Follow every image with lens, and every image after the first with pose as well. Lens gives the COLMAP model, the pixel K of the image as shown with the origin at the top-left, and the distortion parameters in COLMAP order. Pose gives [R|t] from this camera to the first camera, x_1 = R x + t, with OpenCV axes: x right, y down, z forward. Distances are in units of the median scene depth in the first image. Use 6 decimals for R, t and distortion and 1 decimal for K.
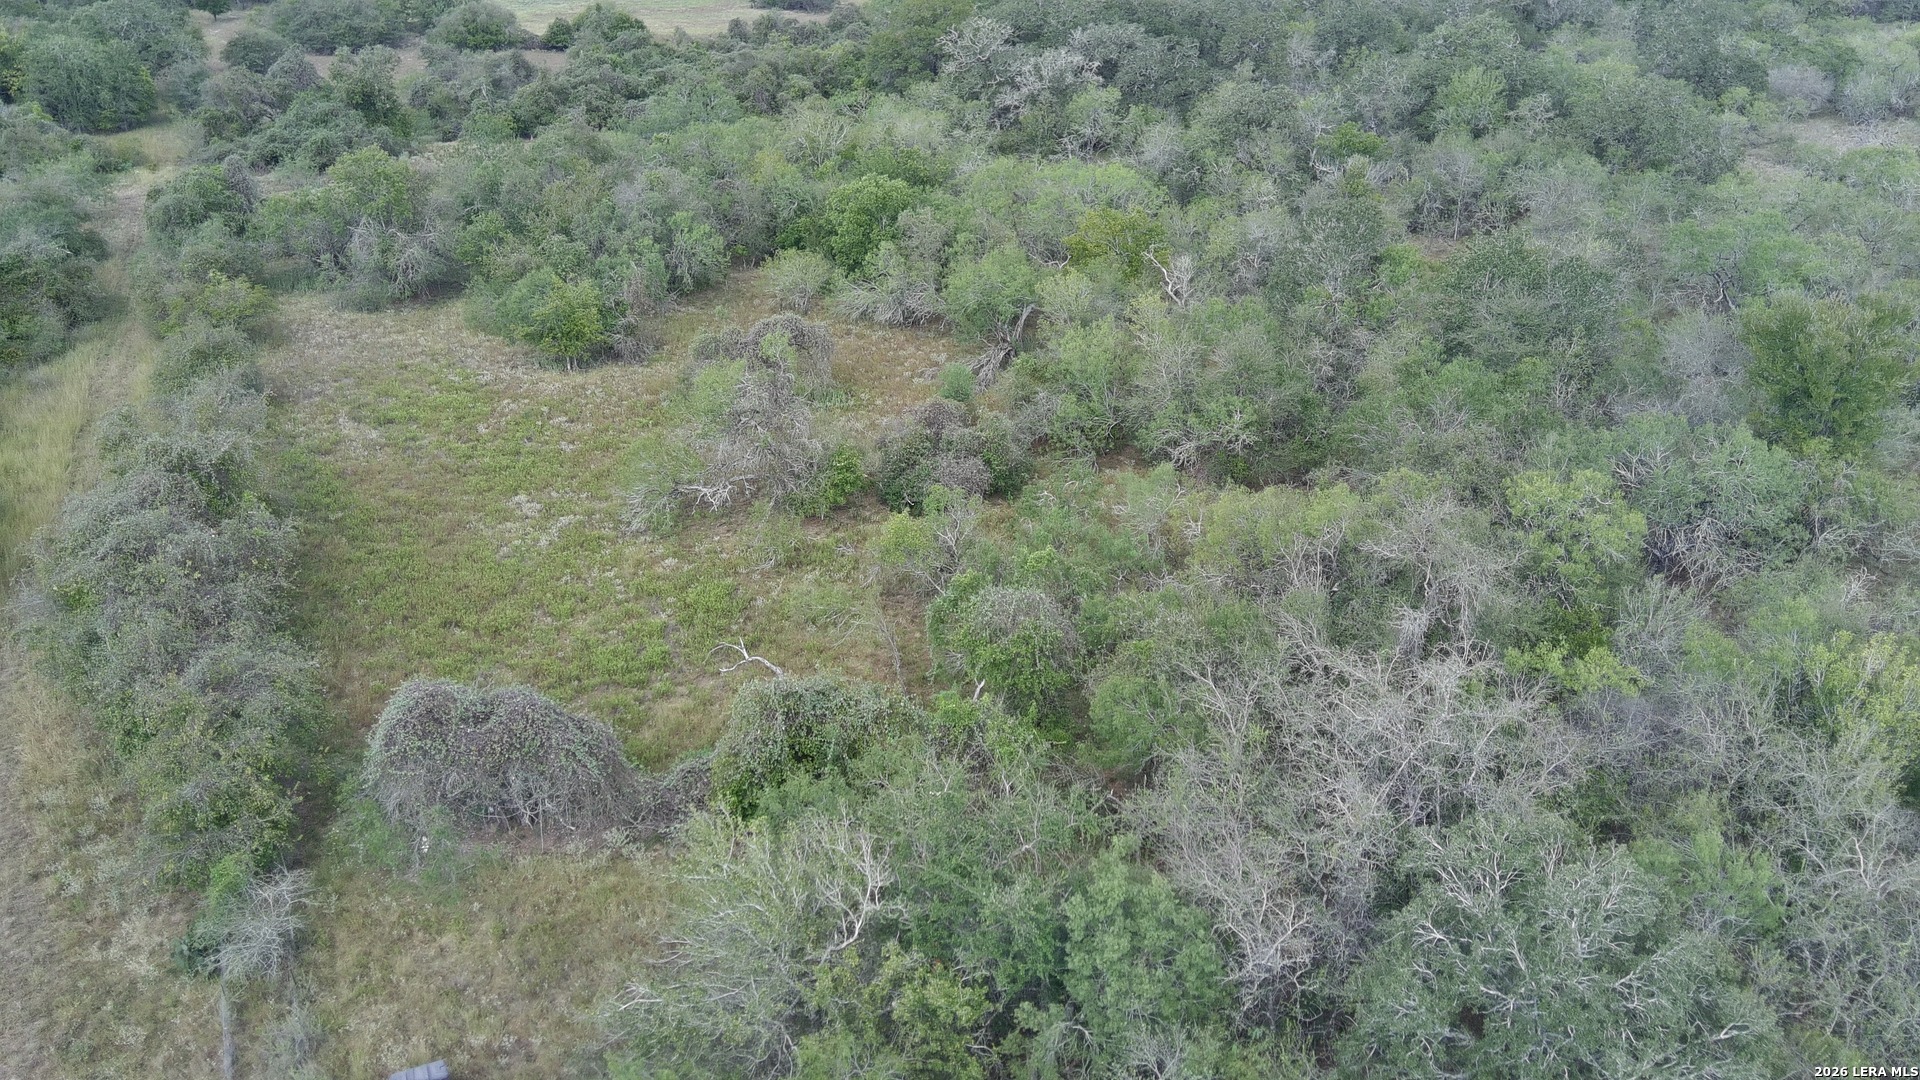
lens RADIAL K [[1566.0, 0, 959.3], [0, 1566.0, 536.8], [0, 0, 1]] dist [-0.001383, -0.044286]
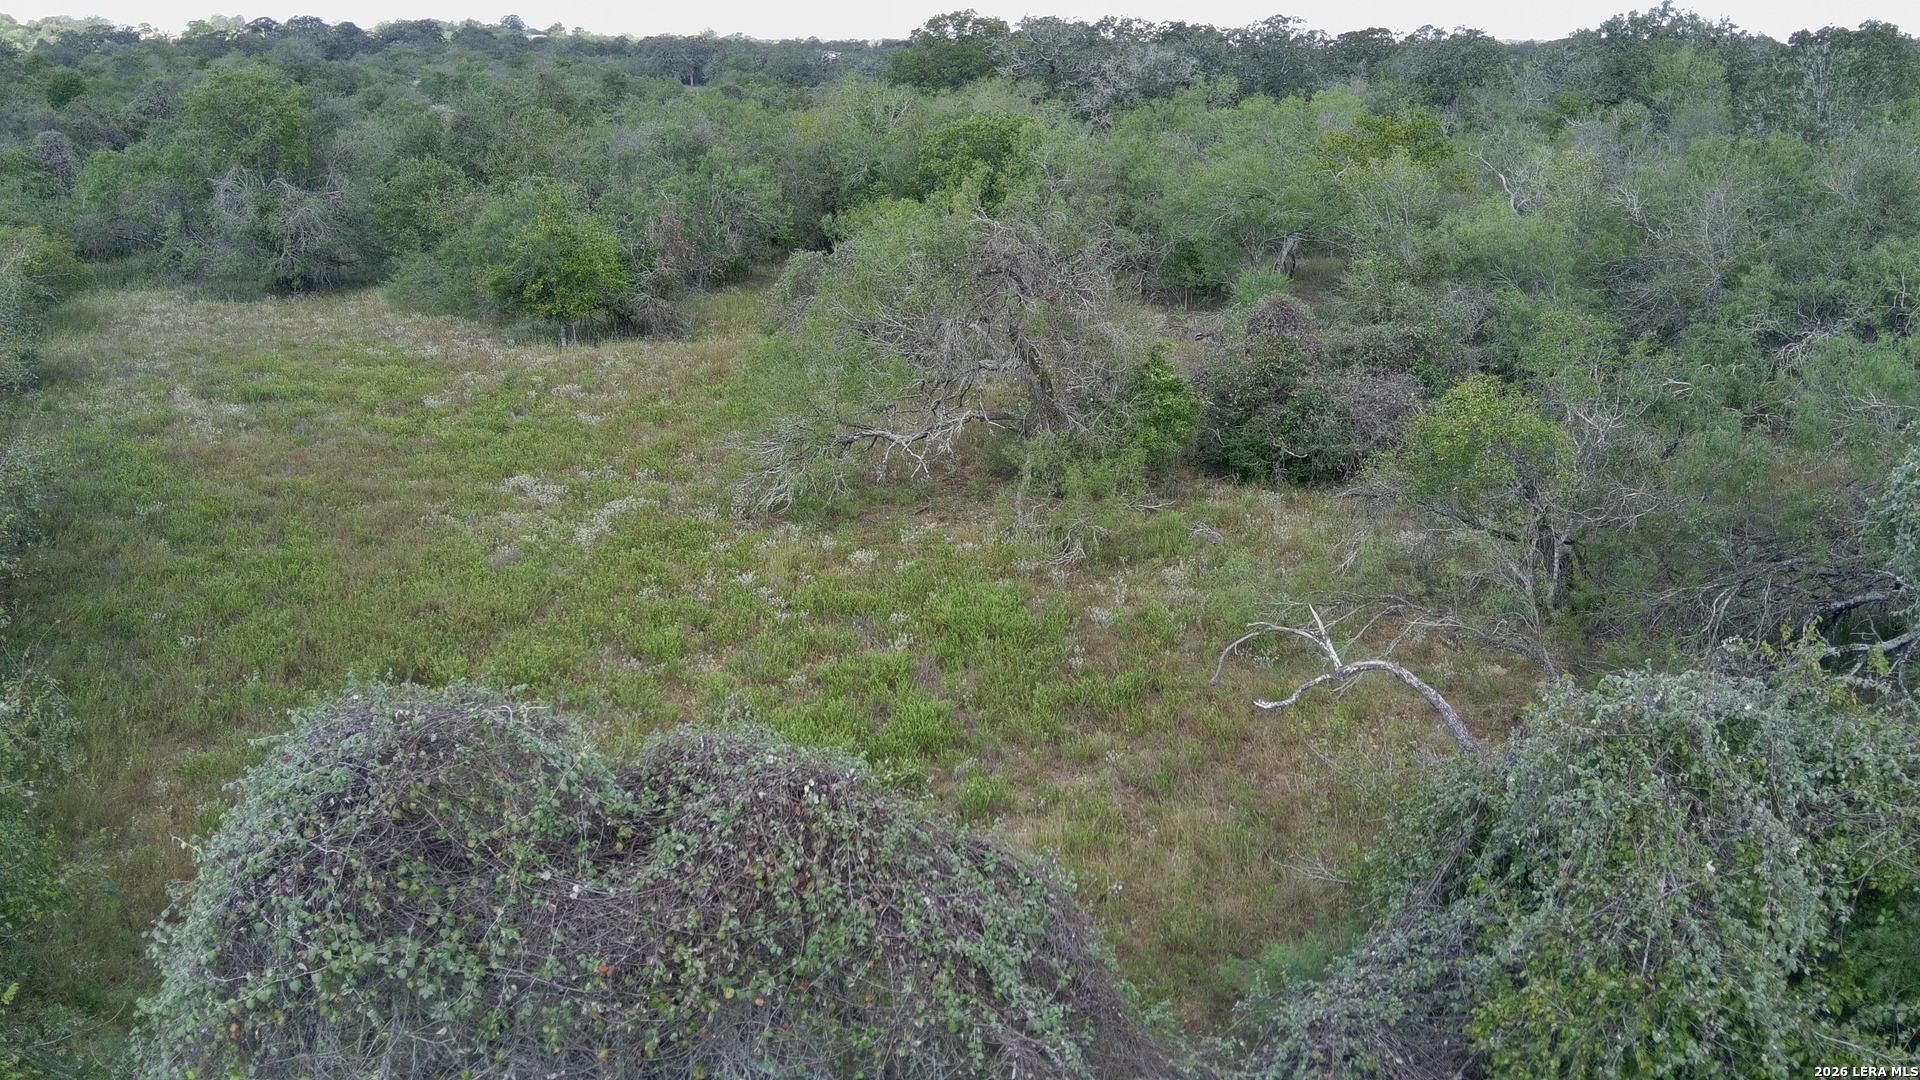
lens RADIAL K [[1566.0, 0, 958.8], [0, 1566.0, 537.1], [0, 0, 1]] dist [-0.001383, -0.044286]
pose [[0.997257, -0.019588, 0.071382, -0.173115], [0.028682, 0.991269, -0.128696, 0.065433], [-0.068238, 0.130390, 0.989112, 0.479545]]
